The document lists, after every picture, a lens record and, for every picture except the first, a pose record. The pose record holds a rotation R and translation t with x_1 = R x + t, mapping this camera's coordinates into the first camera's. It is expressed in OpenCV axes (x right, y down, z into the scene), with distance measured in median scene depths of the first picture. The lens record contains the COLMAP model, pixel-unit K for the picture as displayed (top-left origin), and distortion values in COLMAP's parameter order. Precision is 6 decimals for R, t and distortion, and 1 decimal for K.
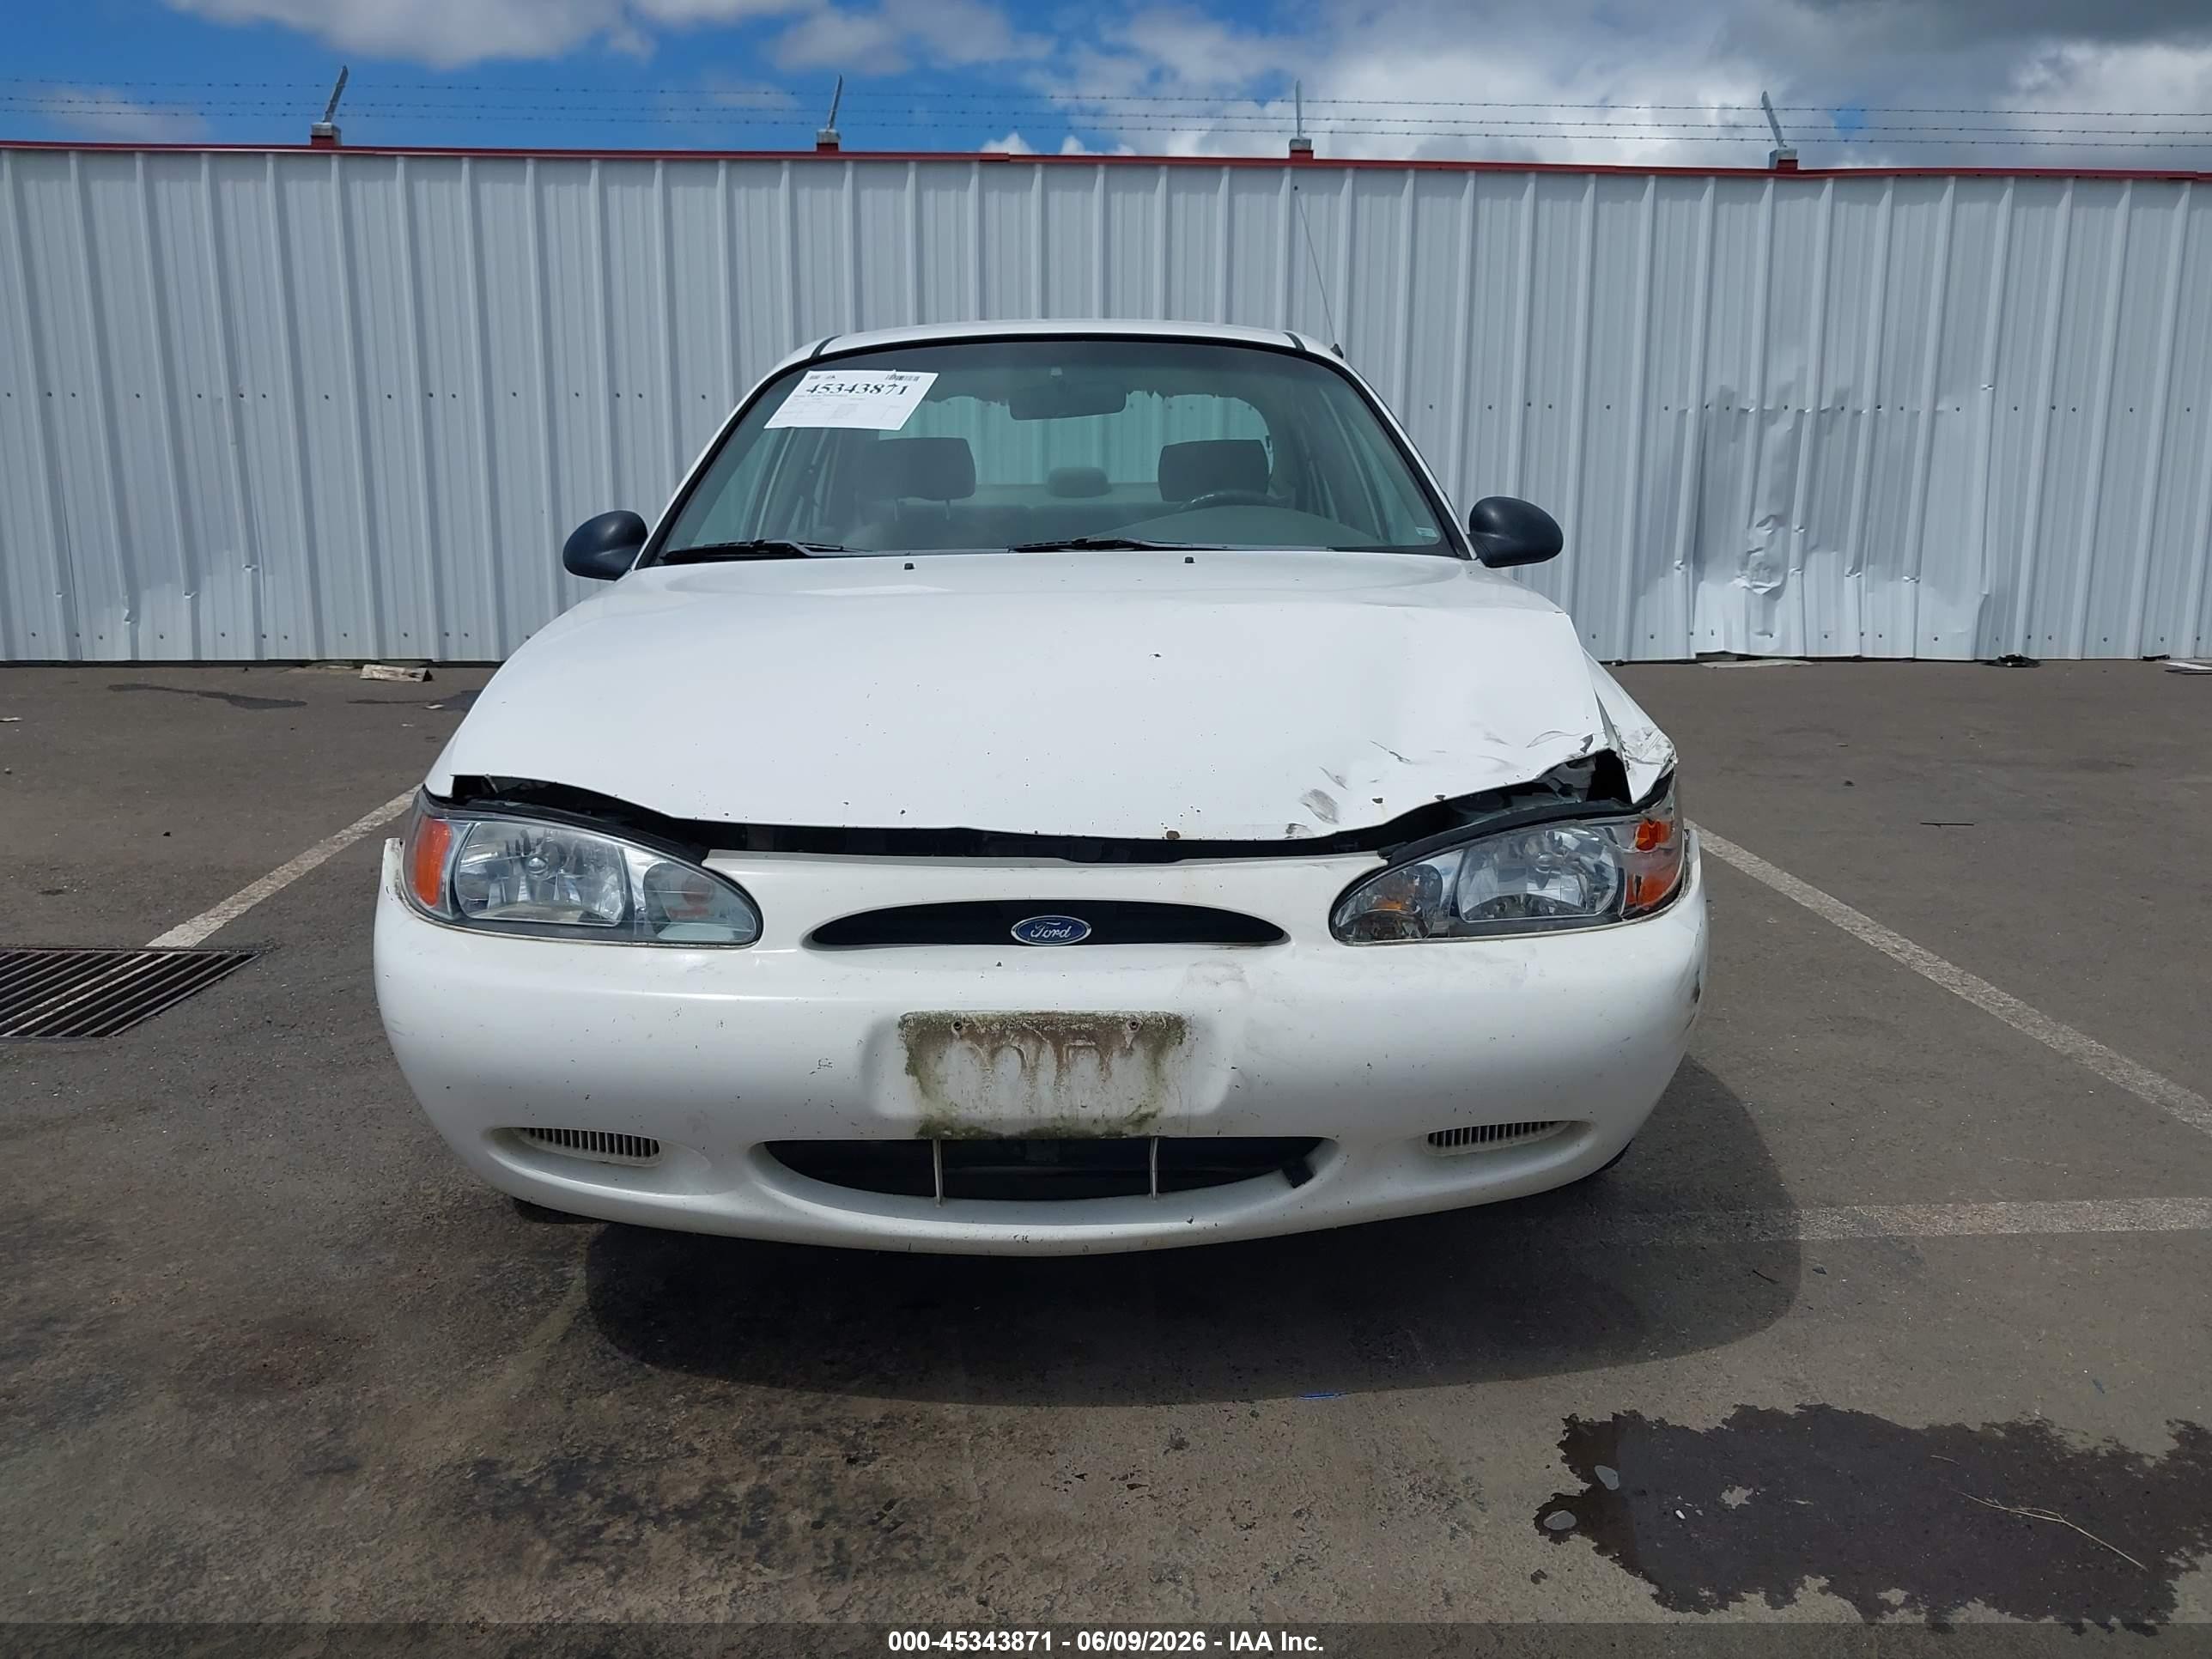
lens RADIAL K [[1741.8, 0, 1109.8], [0, 1741.8, 794.9], [0, 0, 1]] dist [0.001877, -0.010210]
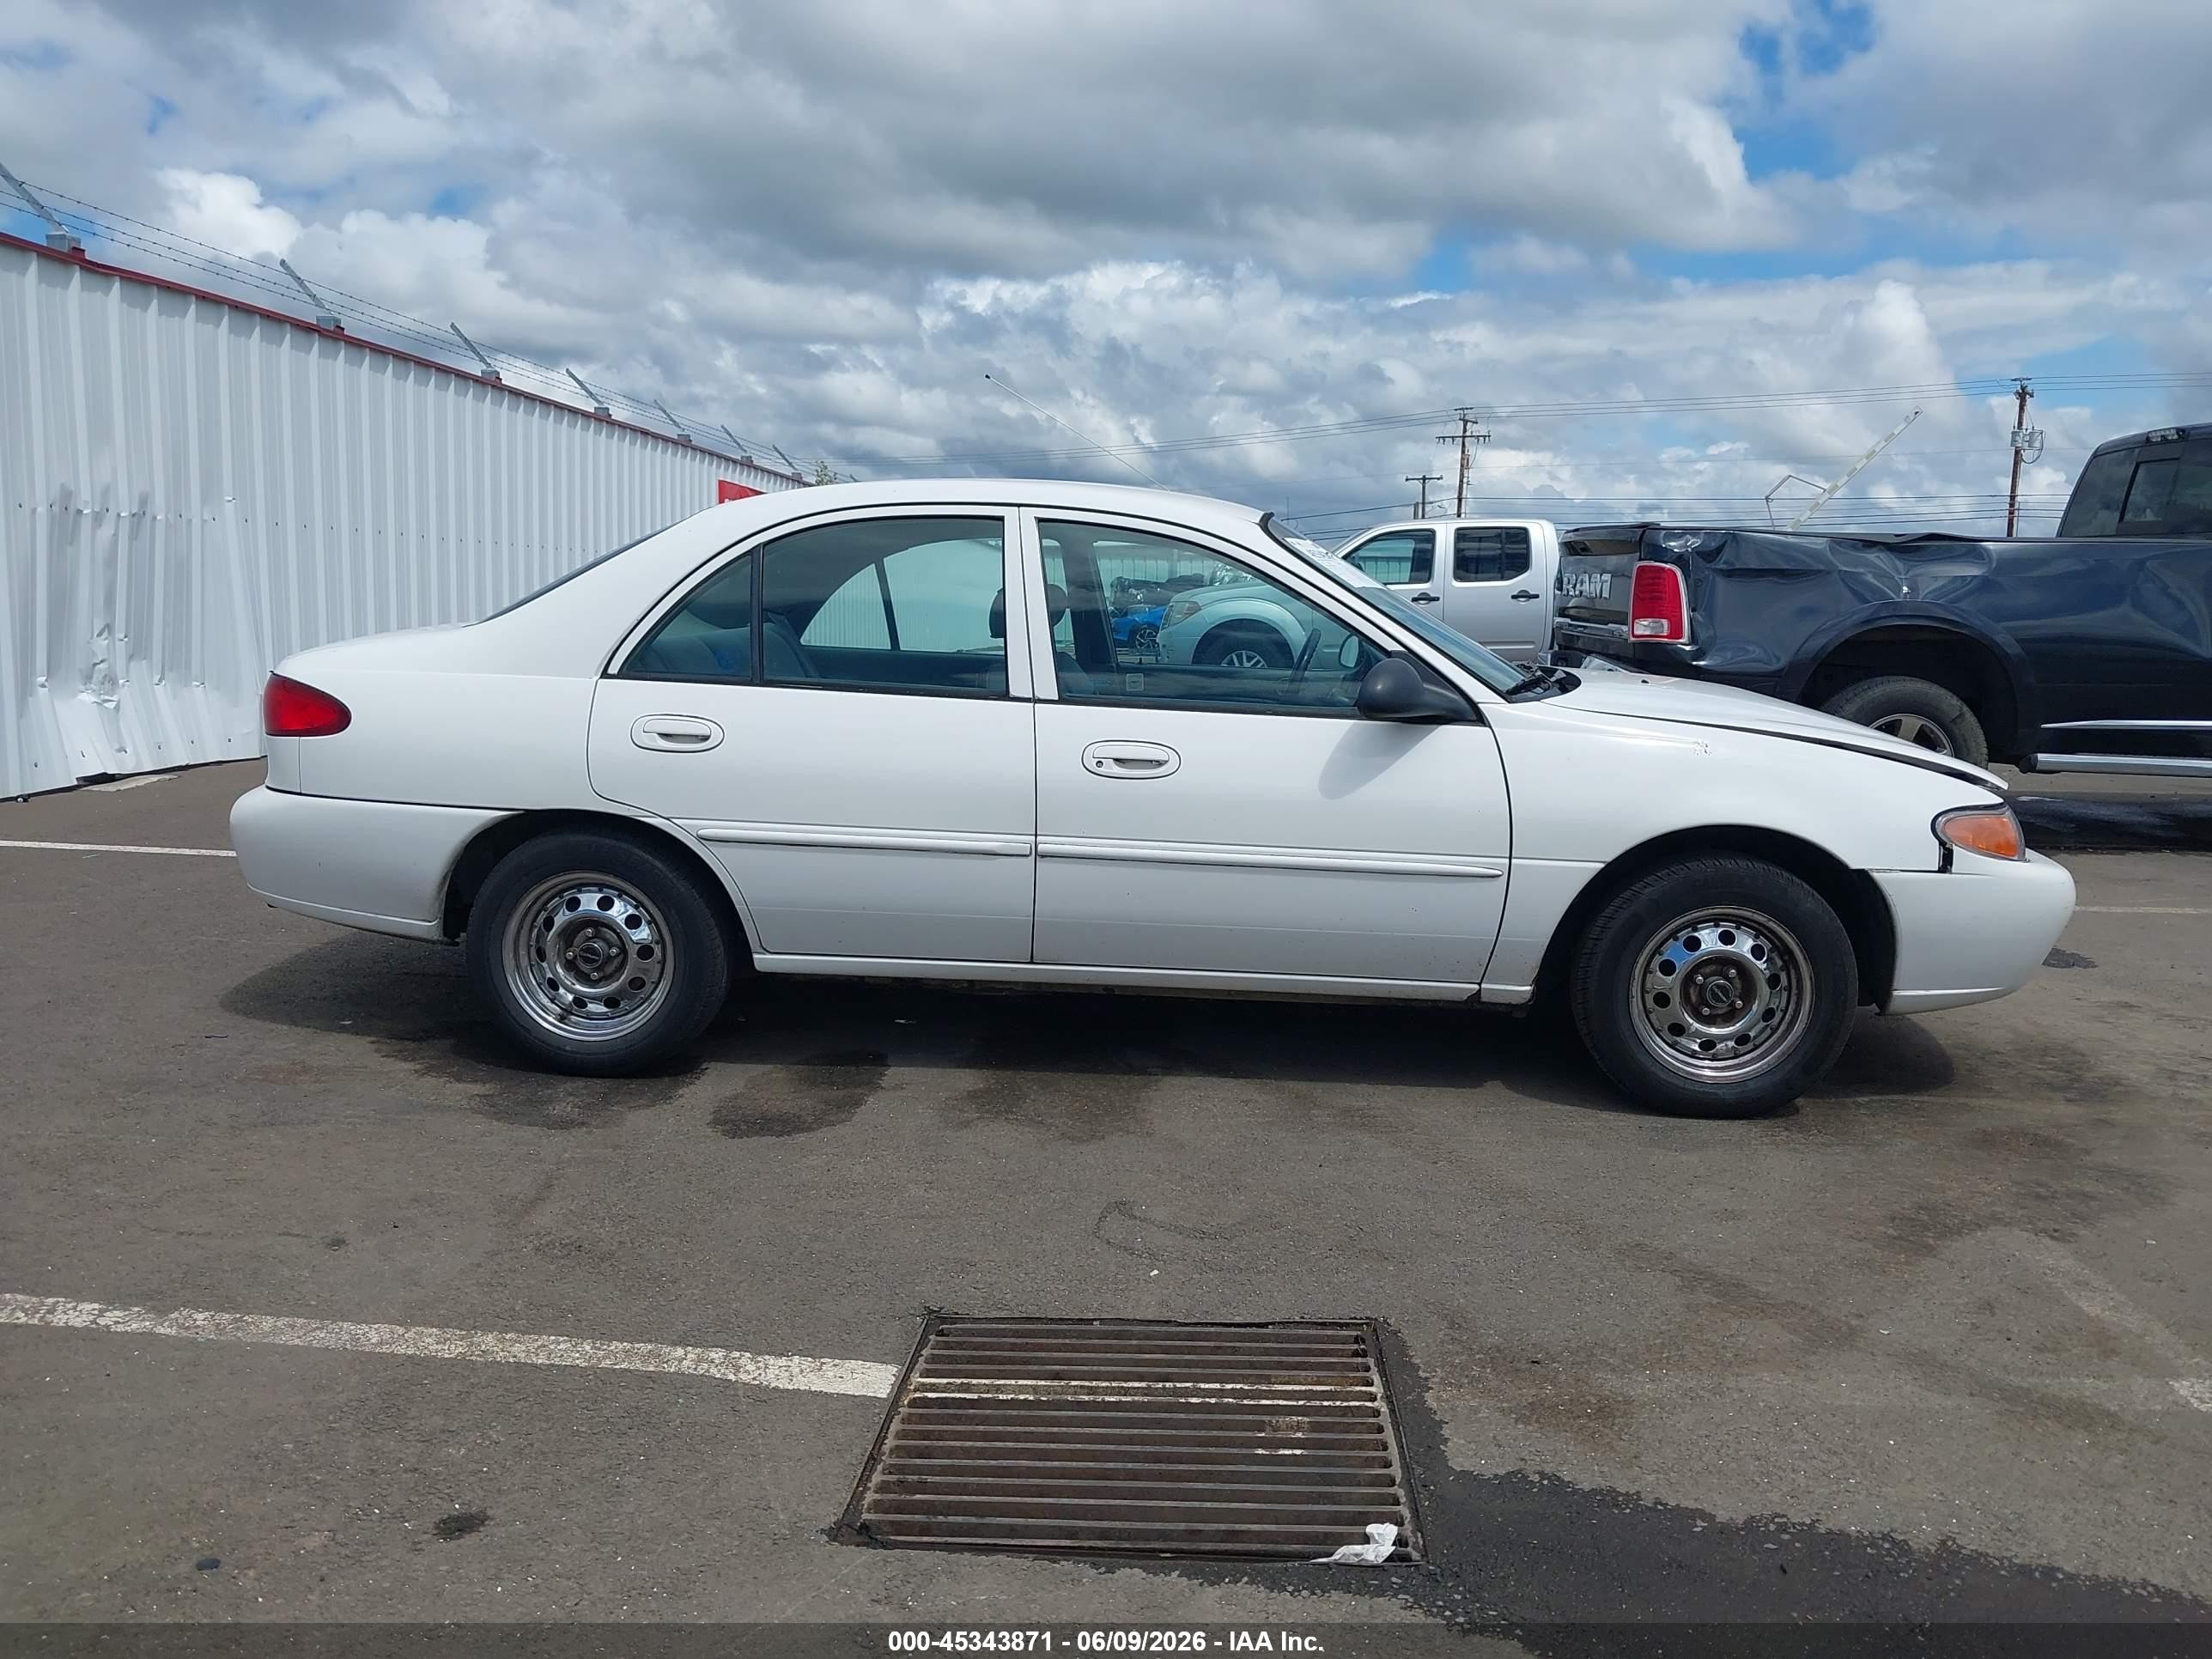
lens RADIAL K [[1755.4, 0, 1122.2], [0, 1755.4, 829.7], [0, 0, 1]] dist [0.006145, -0.007478]
pose [[0.097148, -0.135619, 0.985987, -2.355853], [0.161841, 0.979640, 0.118800, -0.351304], [-0.982023, 0.148032, 0.117119, 1.706061]]
